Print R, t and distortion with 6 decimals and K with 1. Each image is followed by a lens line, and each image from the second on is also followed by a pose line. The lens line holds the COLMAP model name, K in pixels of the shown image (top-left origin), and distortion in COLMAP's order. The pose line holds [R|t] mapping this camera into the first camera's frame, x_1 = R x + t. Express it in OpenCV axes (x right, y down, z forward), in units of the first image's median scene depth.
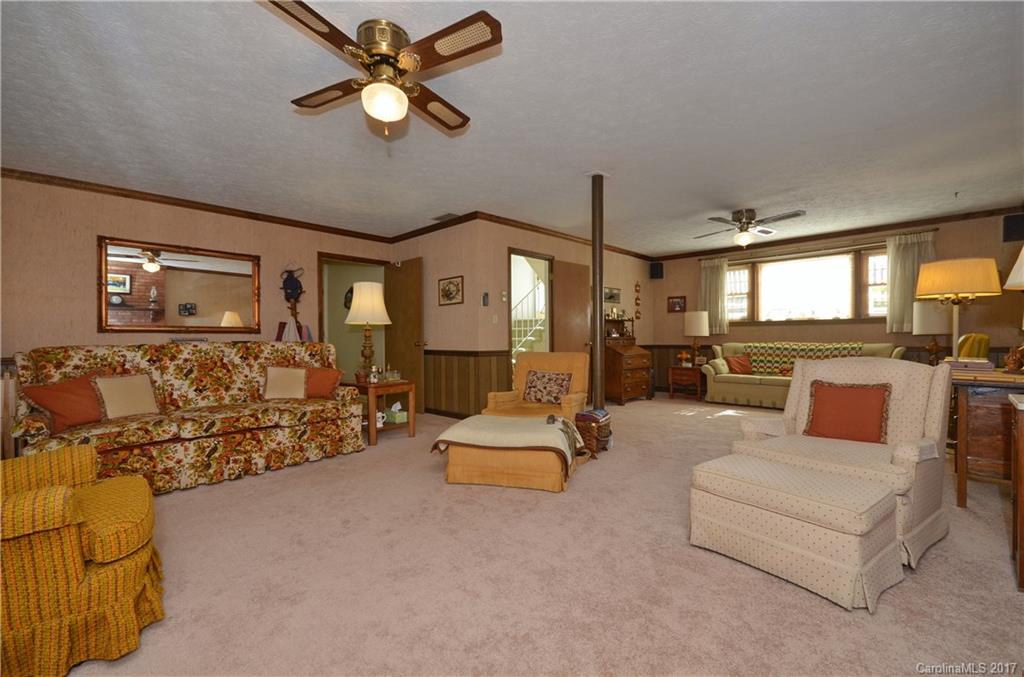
lens RADIAL K [[441.8, 0, 512.1], [0, 441.8, 343.1], [0, 0, 1]] dist [-0.000949, -0.000108]
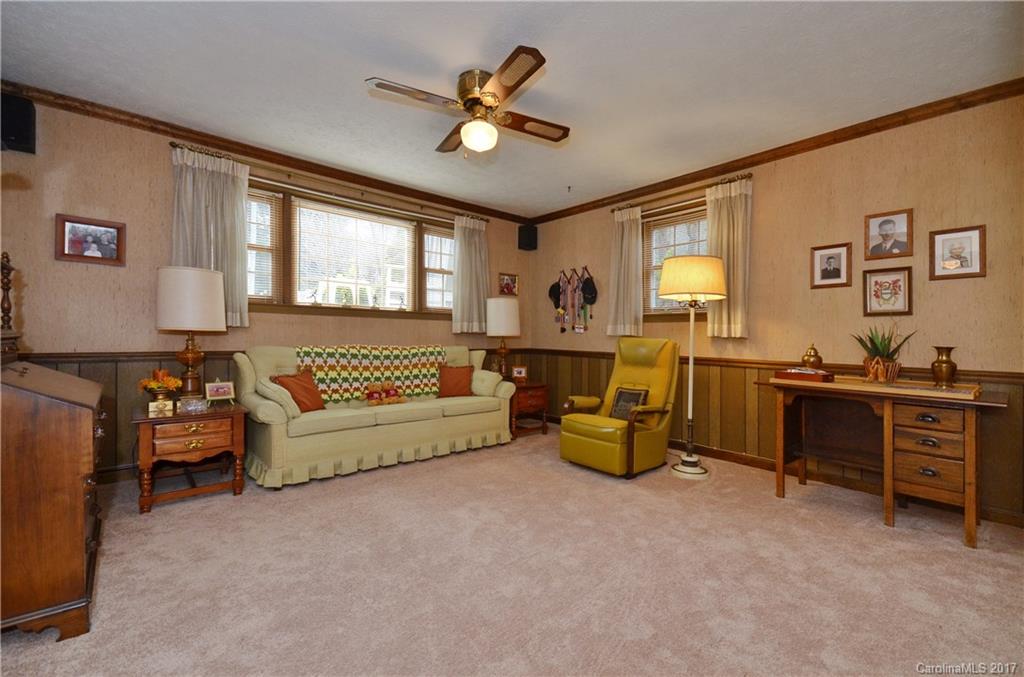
lens RADIAL K [[441.8, 0, 512.2], [0, 441.8, 333.8], [0, 0, 1]] dist [-0.000949, -0.000108]
pose [[0.067253, 0.008106, 0.997703, 0.040454], [-0.010598, 0.999916, -0.007410, -0.013803], [-0.997680, -0.010076, 0.067334, 0.740049]]
